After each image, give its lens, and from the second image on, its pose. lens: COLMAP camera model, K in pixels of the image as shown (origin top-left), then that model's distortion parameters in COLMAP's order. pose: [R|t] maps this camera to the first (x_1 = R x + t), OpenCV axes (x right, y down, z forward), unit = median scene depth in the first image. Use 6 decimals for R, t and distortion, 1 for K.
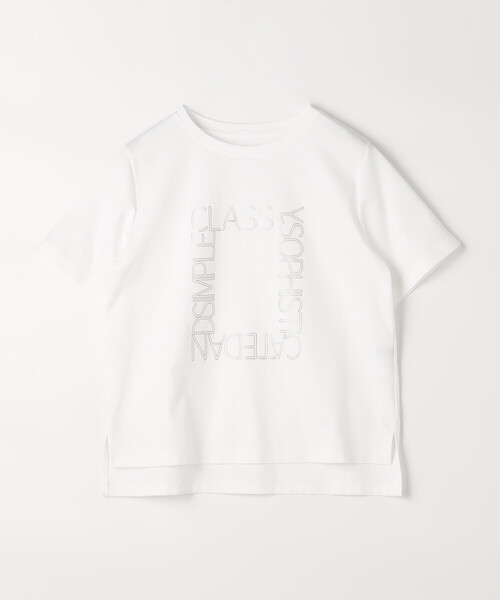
lens RADIAL K [[740.3, 0, 252.1], [0, 740.3, 297.9], [0, 0, 1]] dist [-0.008808, 0.000000]
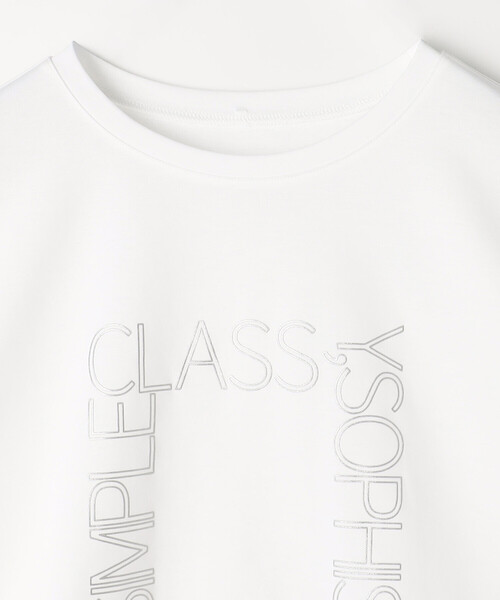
lens RADIAL K [[633.3, 0, 249.2], [0, 633.3, 300.8], [0, 0, 1]] dist [0.025315, 0.000000]
pose [[0.999978, 0.005361, -0.004004, -0.003933], [-0.005333, 0.999963, 0.006767, -0.137157], [0.004040, -0.006745, 0.999969, 0.695123]]
